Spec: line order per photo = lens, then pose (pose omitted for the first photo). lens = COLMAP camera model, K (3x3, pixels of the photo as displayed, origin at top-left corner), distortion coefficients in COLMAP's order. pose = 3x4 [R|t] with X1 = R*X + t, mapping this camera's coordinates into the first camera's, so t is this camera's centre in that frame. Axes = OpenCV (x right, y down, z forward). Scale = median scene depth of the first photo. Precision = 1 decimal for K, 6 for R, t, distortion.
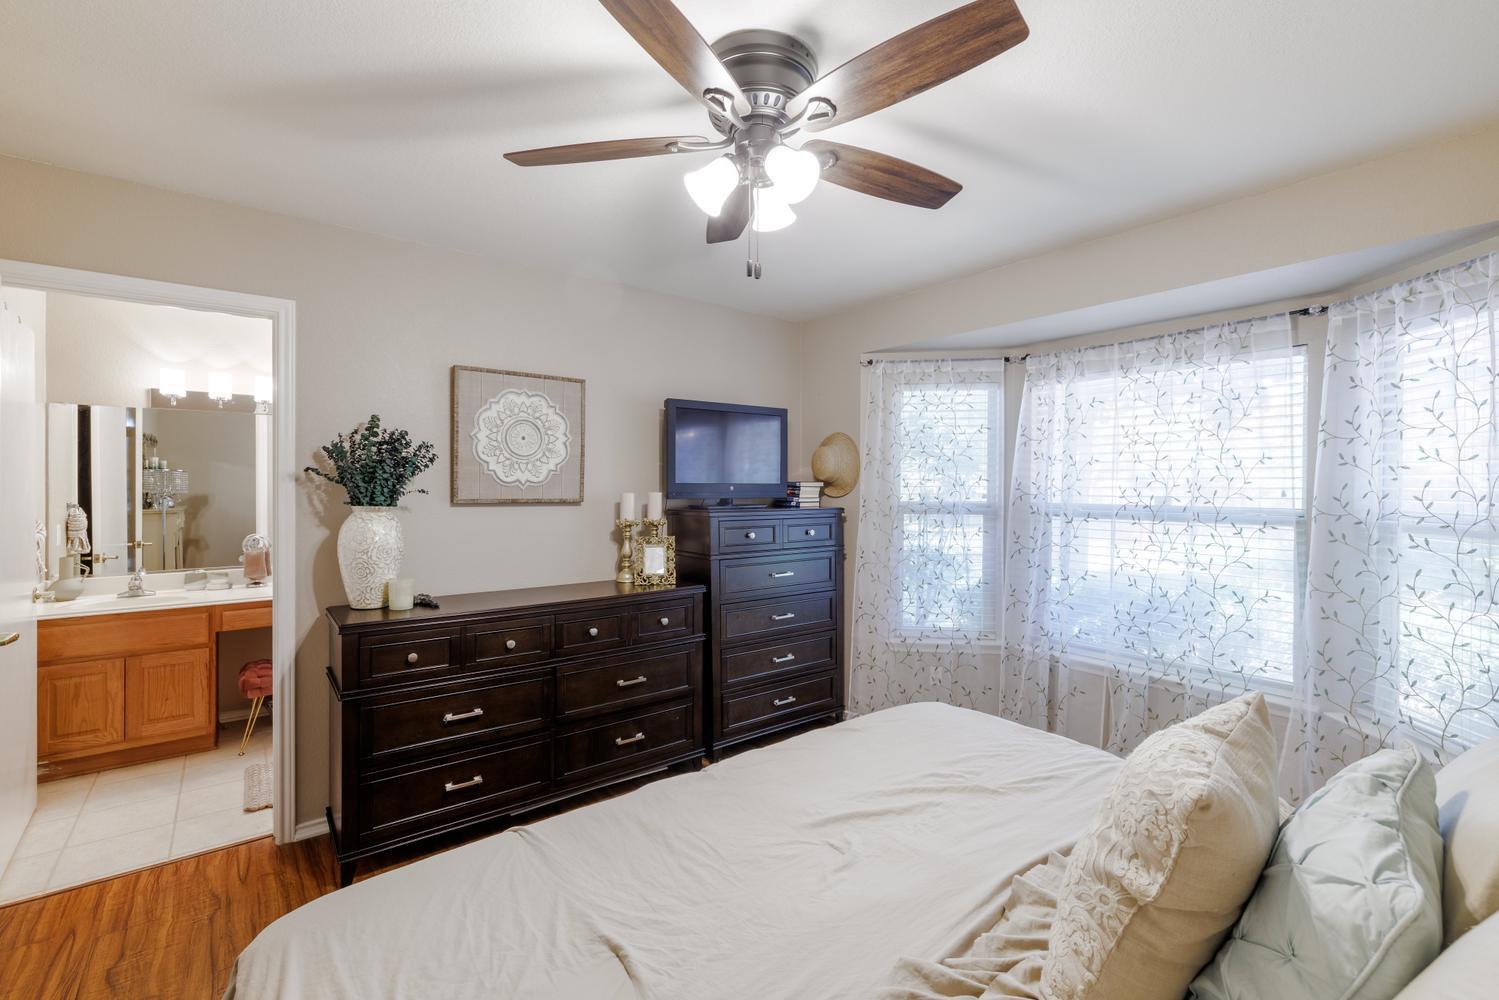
lens RADIAL K [[657.9, 0, 740.0], [0, 657.9, 490.7], [0, 0, 1]] dist [0.002123, 0.000669]
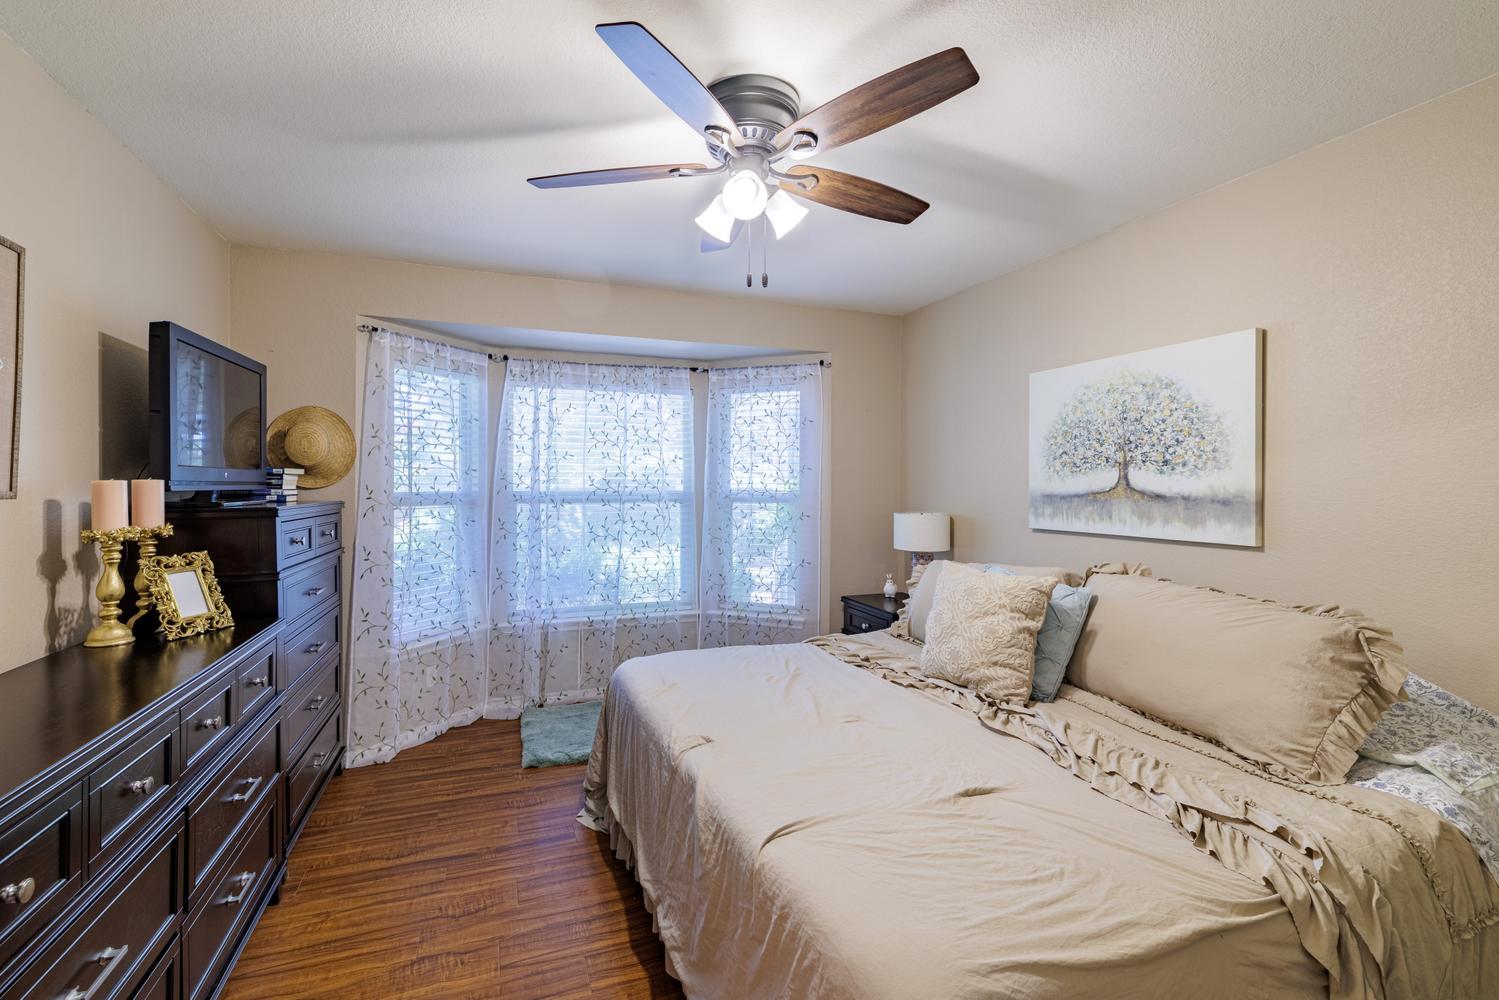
lens RADIAL K [[657.9, 0, 743.2], [0, 657.9, 485.6], [0, 0, 1]] dist [0.002123, 0.000669]
pose [[0.286426, -0.004708, 0.958091, -0.525940], [0.009463, 0.999953, 0.002085, 0.010572], [-0.958056, 0.008469, 0.286457, 0.331852]]
